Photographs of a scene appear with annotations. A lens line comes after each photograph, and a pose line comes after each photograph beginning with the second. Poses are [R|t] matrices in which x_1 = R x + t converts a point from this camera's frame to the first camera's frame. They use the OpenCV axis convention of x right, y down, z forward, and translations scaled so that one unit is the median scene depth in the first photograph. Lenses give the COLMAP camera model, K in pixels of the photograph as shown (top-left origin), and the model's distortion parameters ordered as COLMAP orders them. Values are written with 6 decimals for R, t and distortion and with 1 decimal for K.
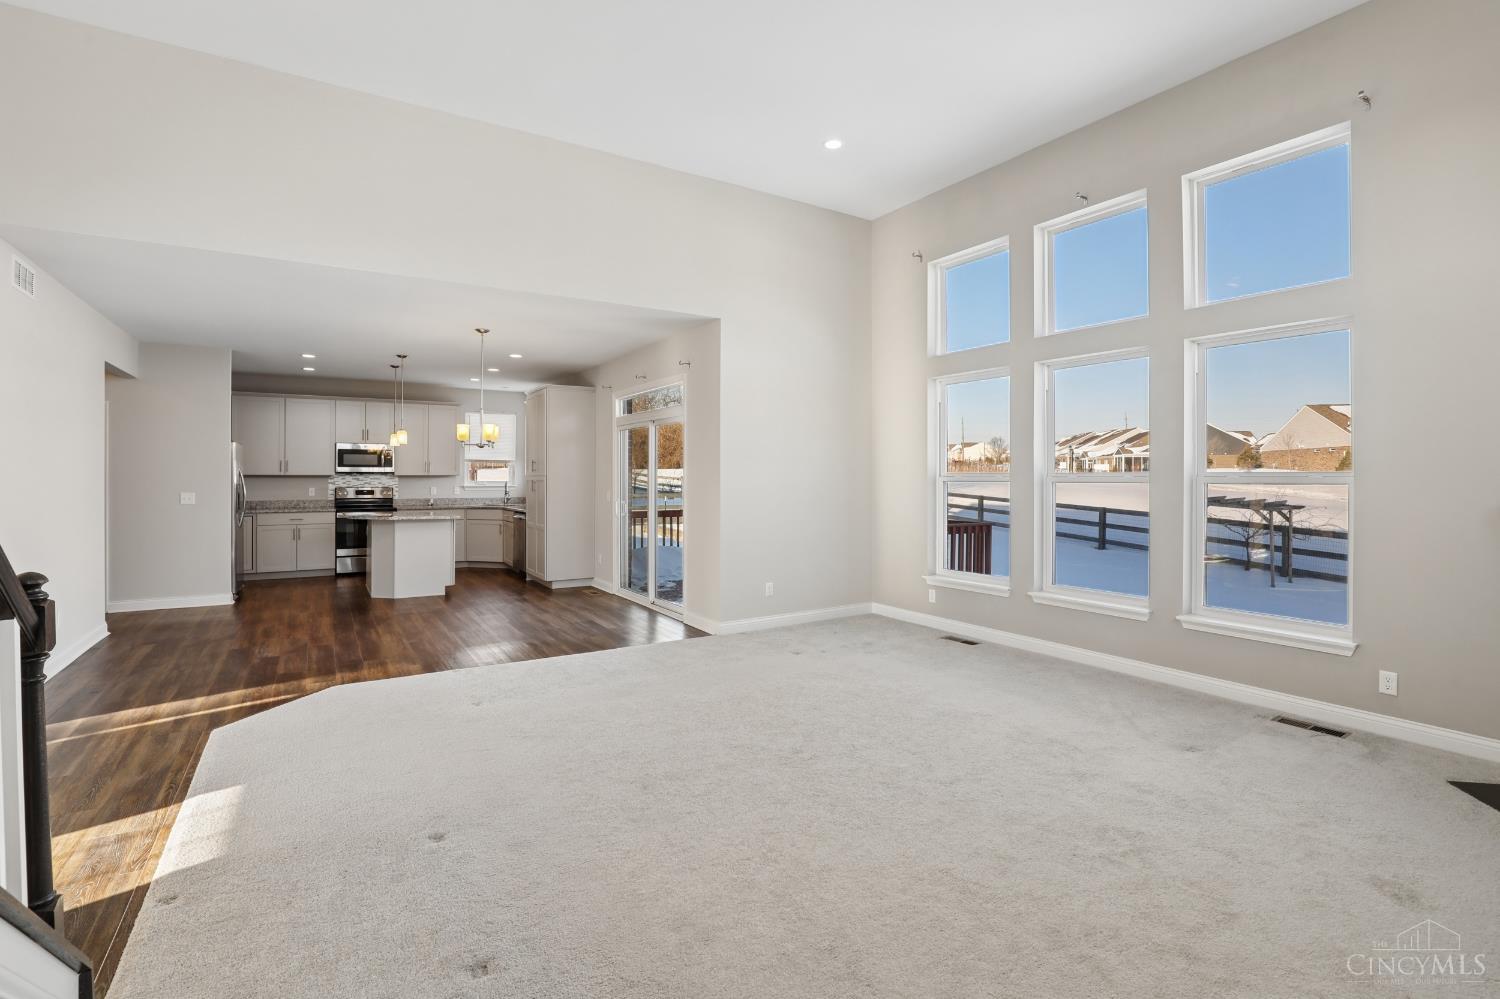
lens RADIAL K [[694.8, 0, 751.9], [0, 694.8, 479.5], [0, 0, 1]] dist [-0.029103, 0.000420]
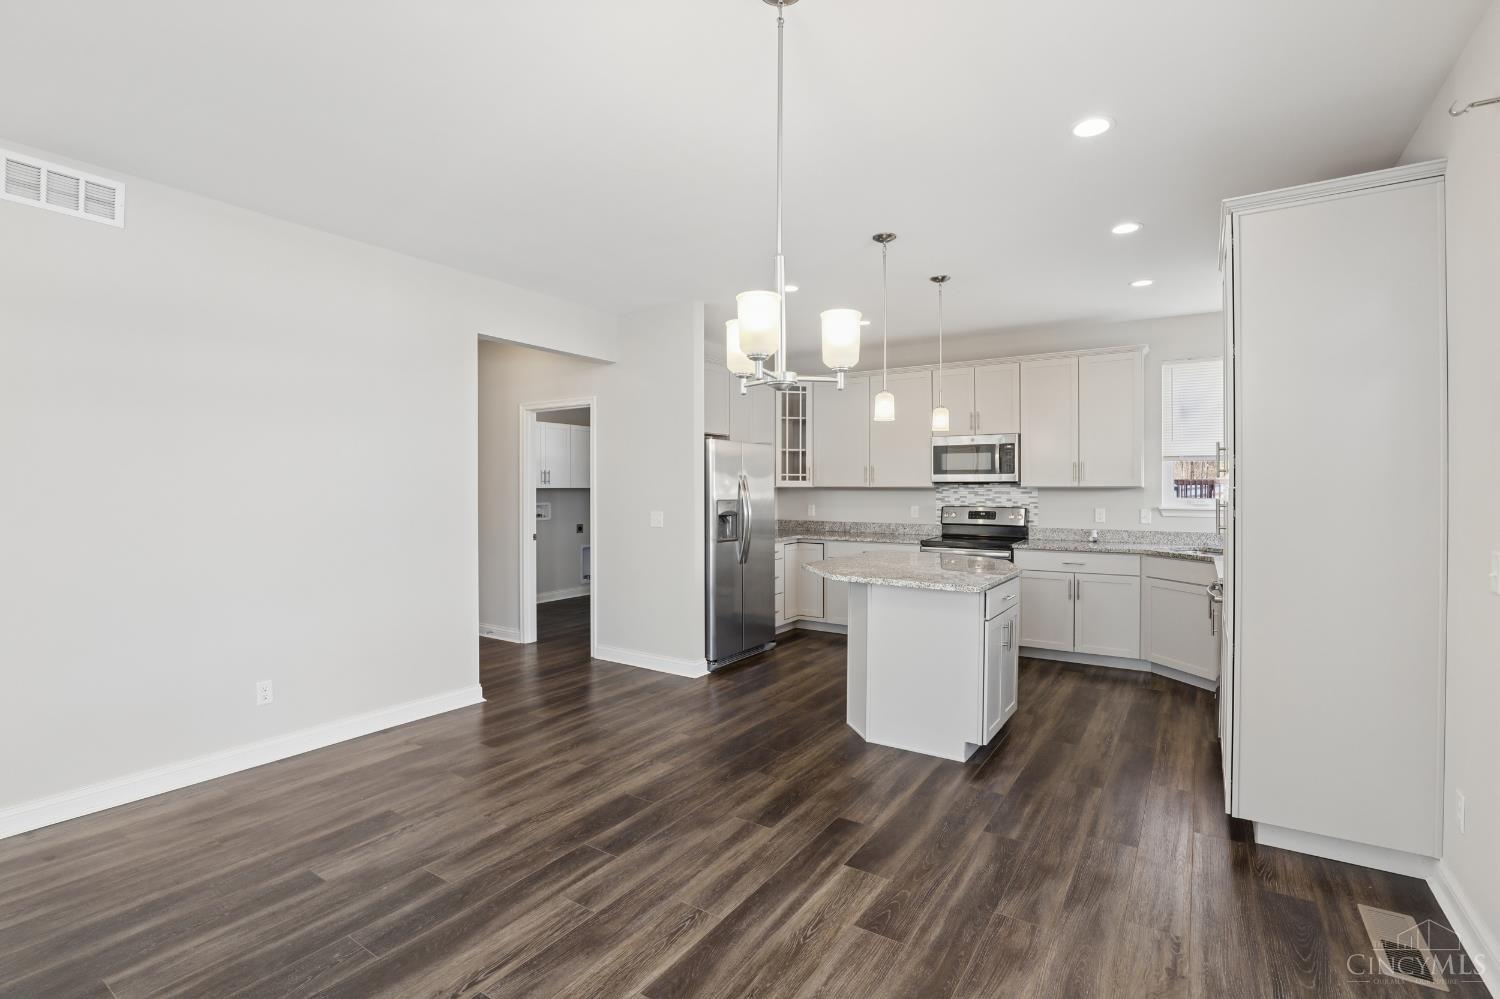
lens RADIAL K [[694.8, 0, 751.9], [0, 694.8, 479.5], [0, 0, 1]] dist [-0.029103, 0.000420]
pose [[0.414601, -0.010443, -0.909943, -0.086069], [-0.006129, 0.999879, -0.014268, -0.002964], [0.909982, 0.011493, 0.414487, 0.577340]]
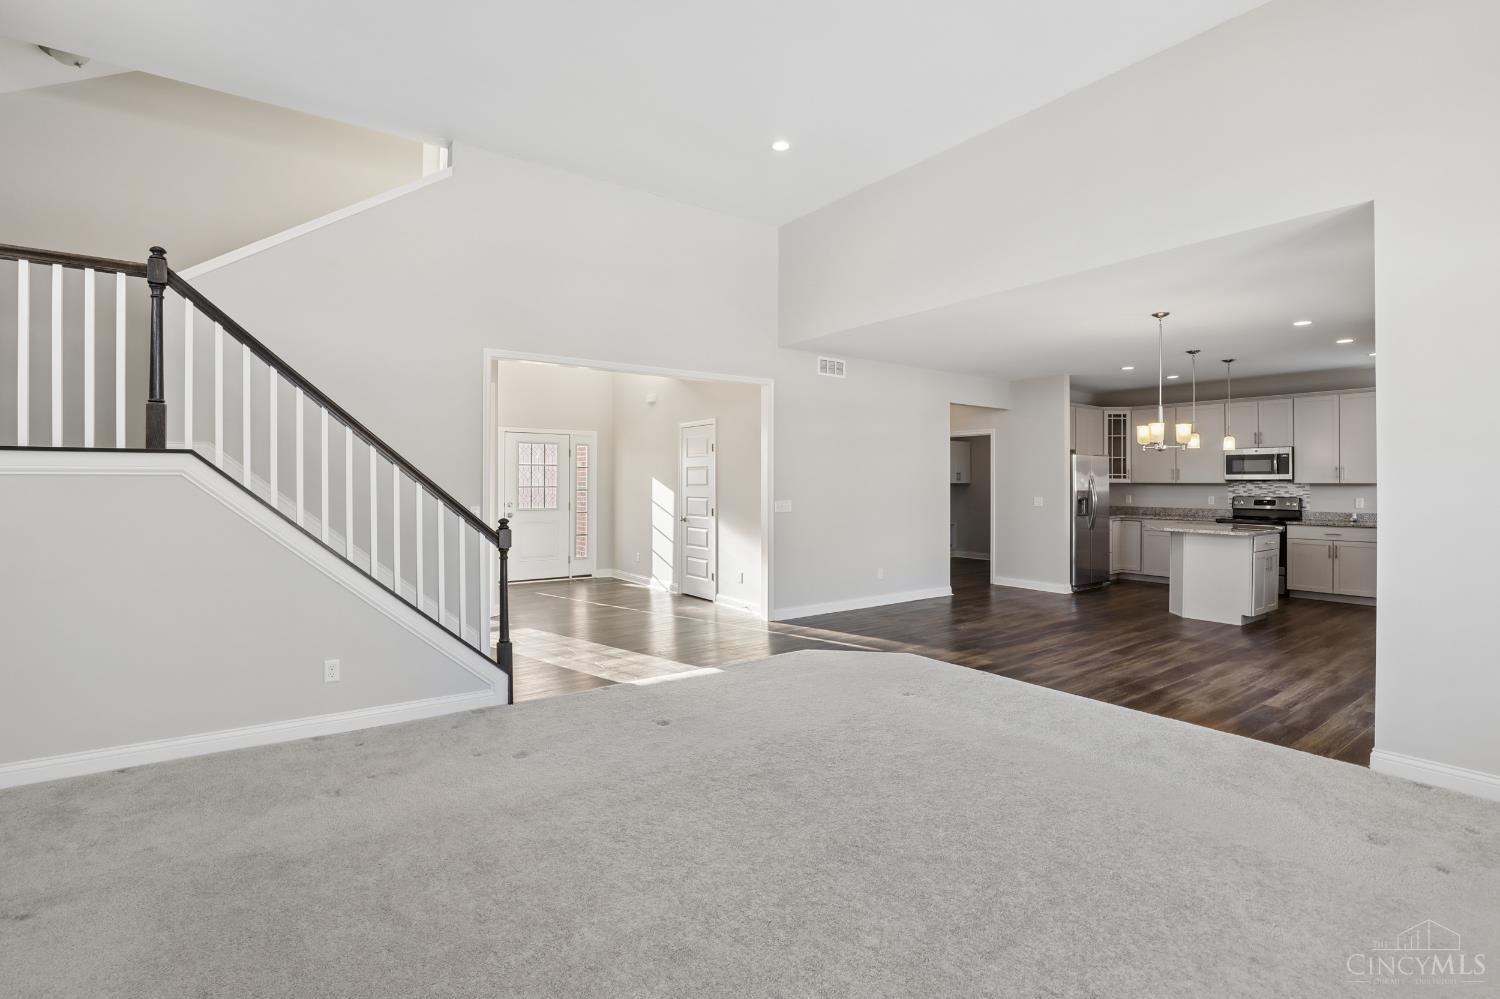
lens RADIAL K [[694.8, 0, 751.9], [0, 694.8, 479.5], [0, 0, 1]] dist [-0.029103, 0.000420]
pose [[0.067955, -0.004532, -0.997678, 0.285127], [-0.008357, 0.999952, -0.005111, -0.001046], [0.997653, 0.008685, 0.067914, 0.289874]]
